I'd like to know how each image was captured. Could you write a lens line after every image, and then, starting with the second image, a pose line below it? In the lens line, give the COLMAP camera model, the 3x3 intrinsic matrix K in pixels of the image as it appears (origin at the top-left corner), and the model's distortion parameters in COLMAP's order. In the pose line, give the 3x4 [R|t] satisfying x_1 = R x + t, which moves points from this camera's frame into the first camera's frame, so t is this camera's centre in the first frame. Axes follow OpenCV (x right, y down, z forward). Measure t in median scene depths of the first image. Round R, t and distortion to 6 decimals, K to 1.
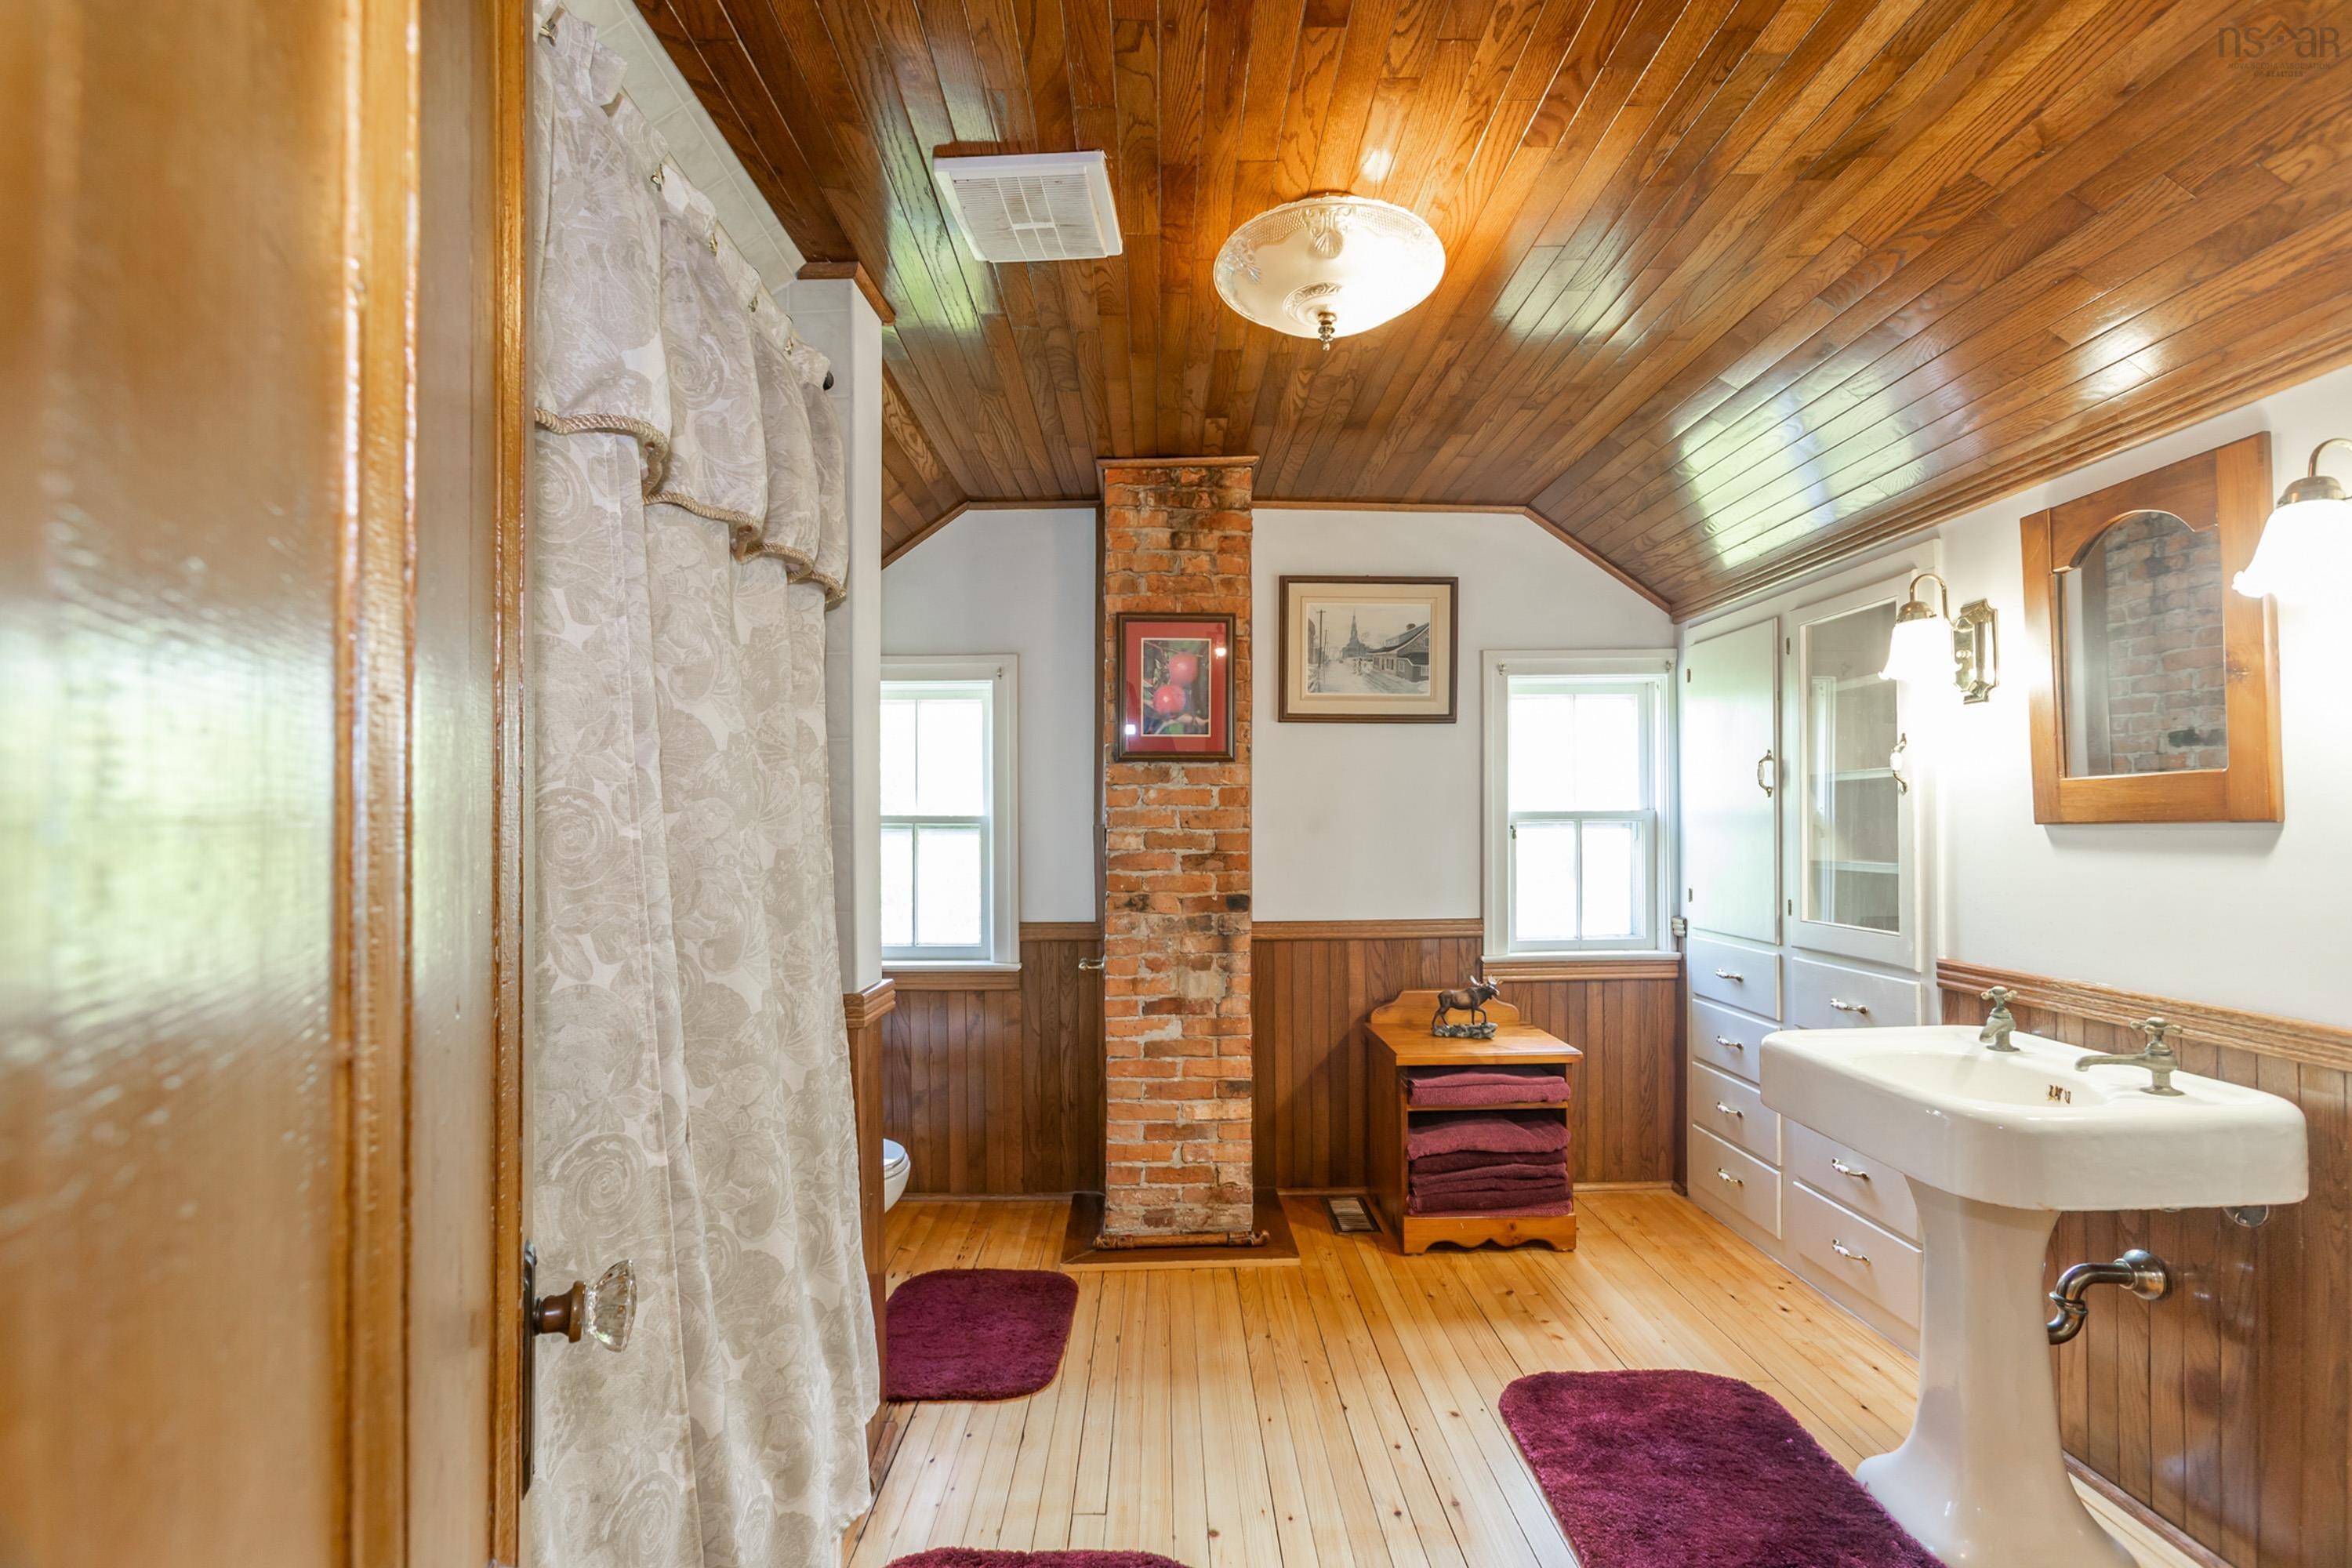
lens RADIAL K [[1069.8, 0, 1177.7], [0, 1069.8, 828.0], [0, 0, 1]] dist [-0.005389, 0.003952]
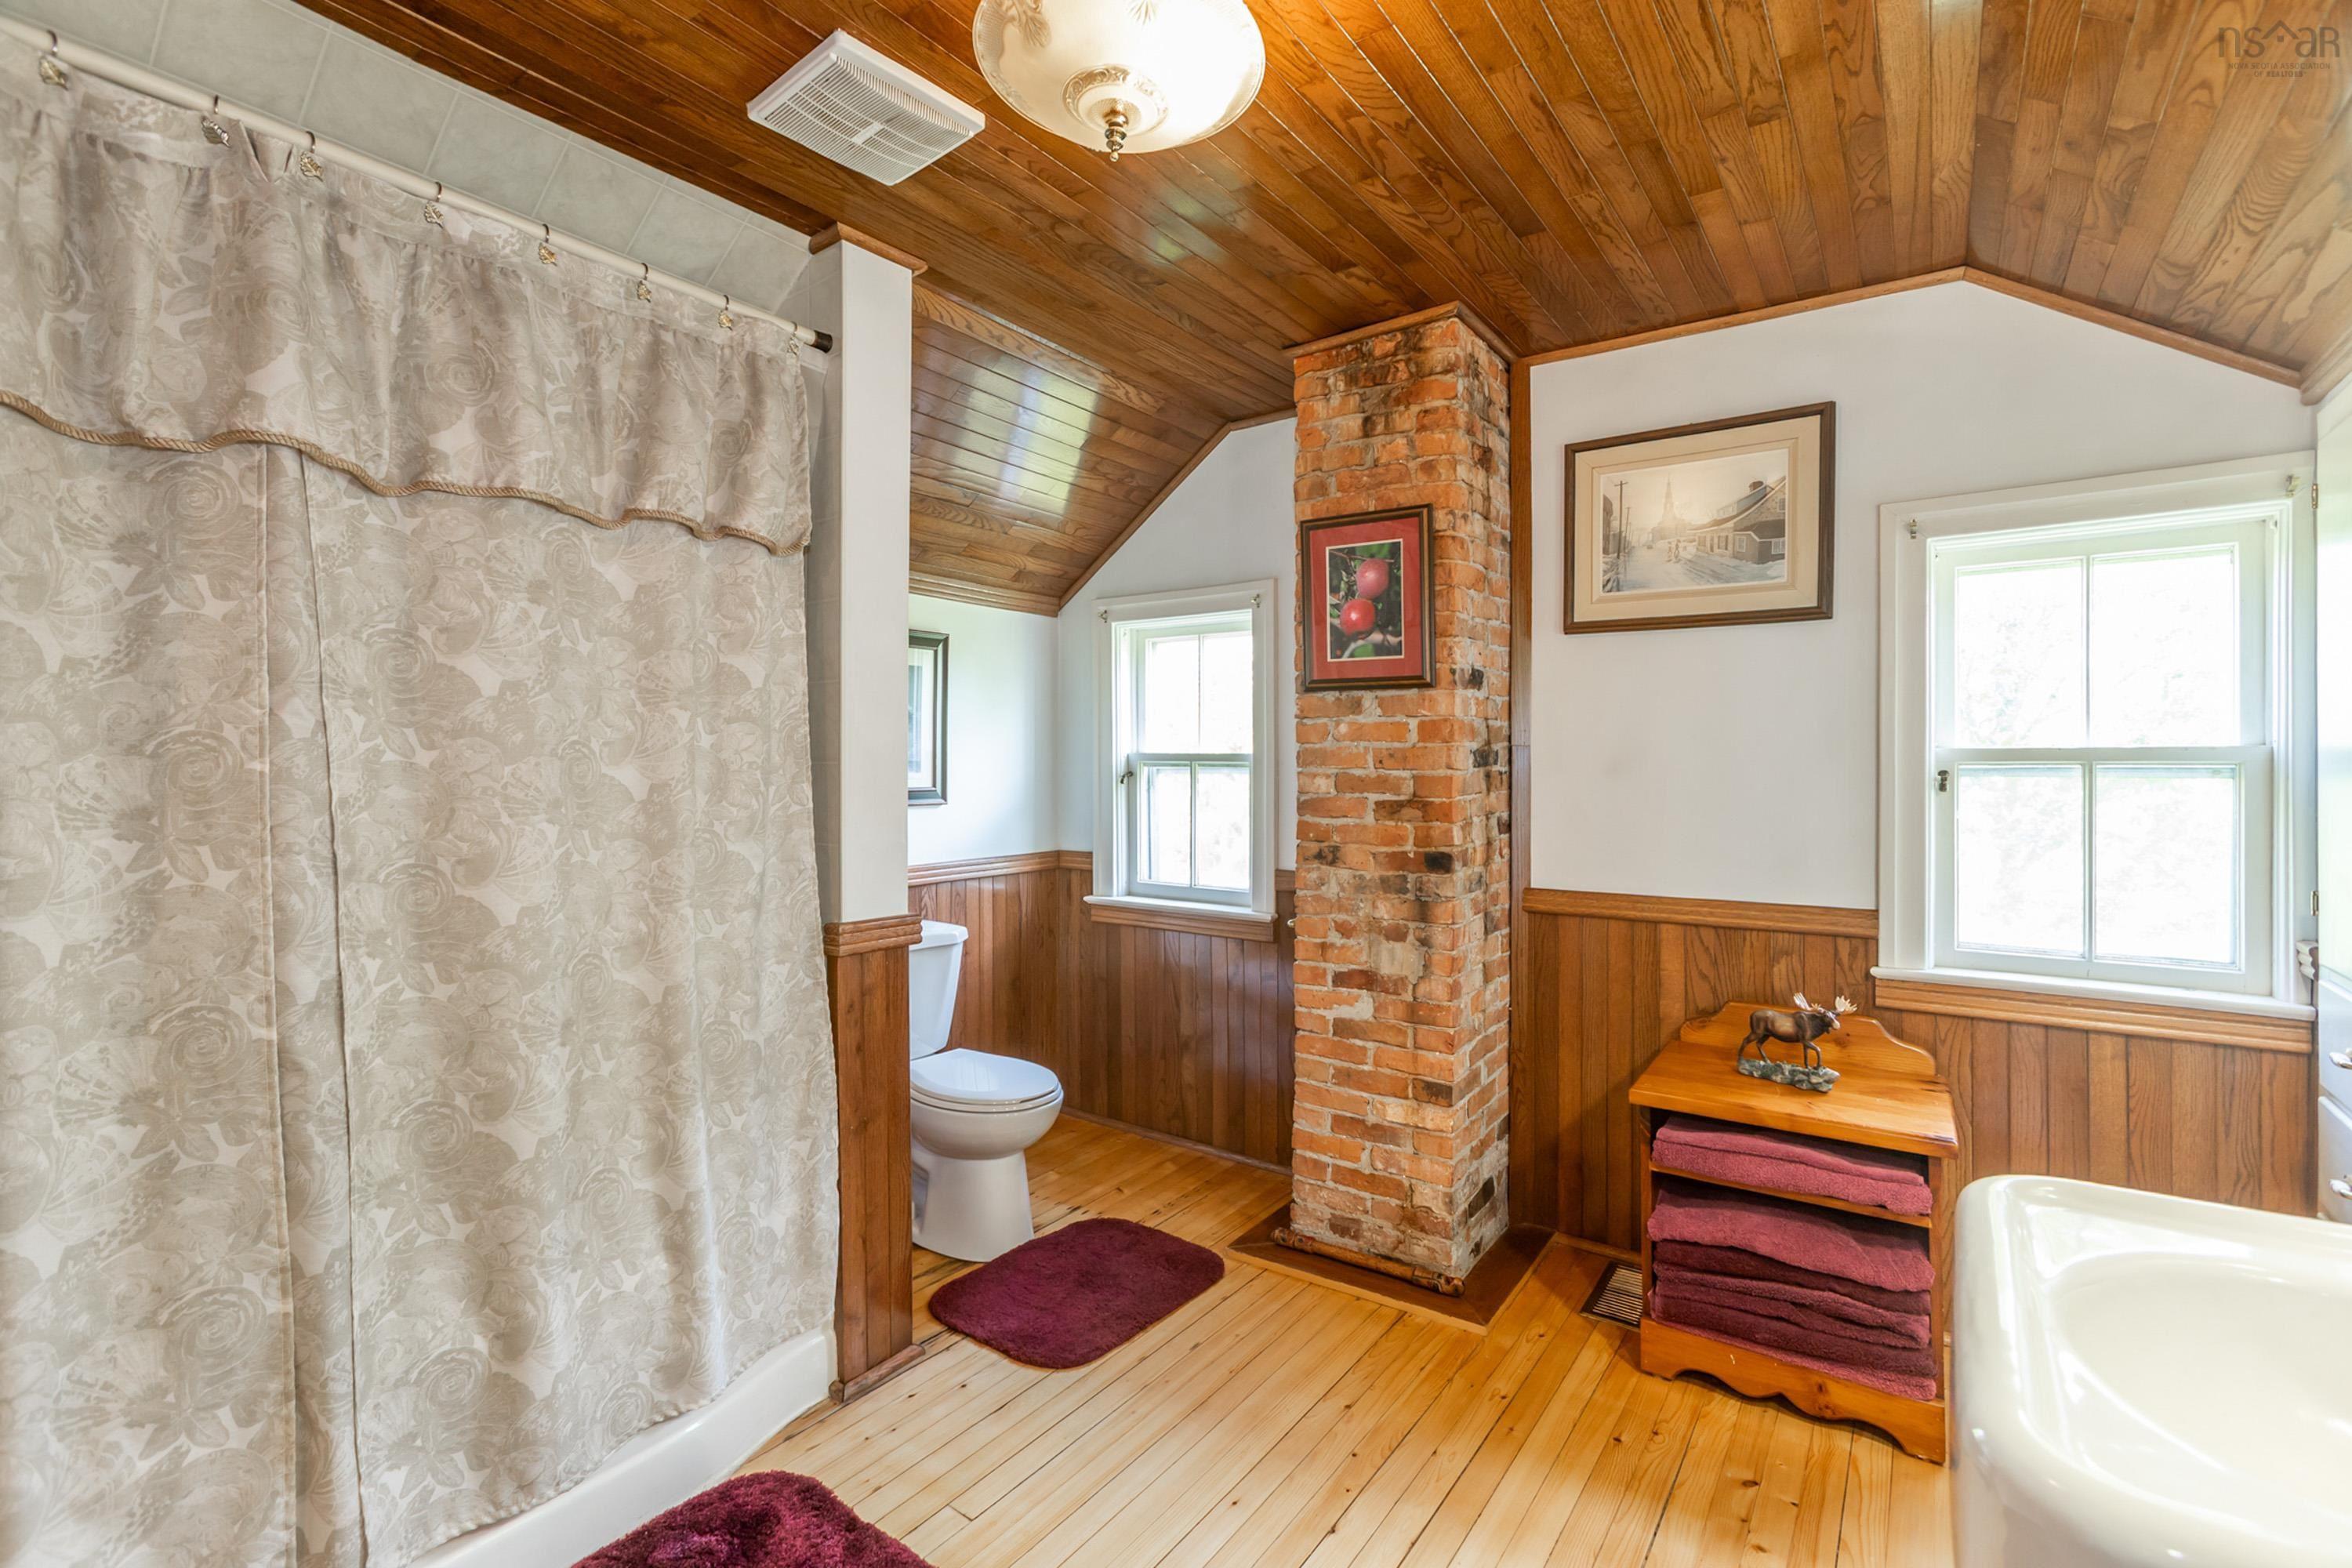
lens RADIAL K [[1069.8, 0, 1161.4], [0, 1069.8, 769.0], [0, 0, 1]] dist [-0.005389, 0.003952]
pose [[0.792008, 0.009922, -0.610430, 0.386115], [-0.008861, 0.999949, 0.004757, -0.002568], [0.610446, 0.001641, 0.792056, 0.238035]]
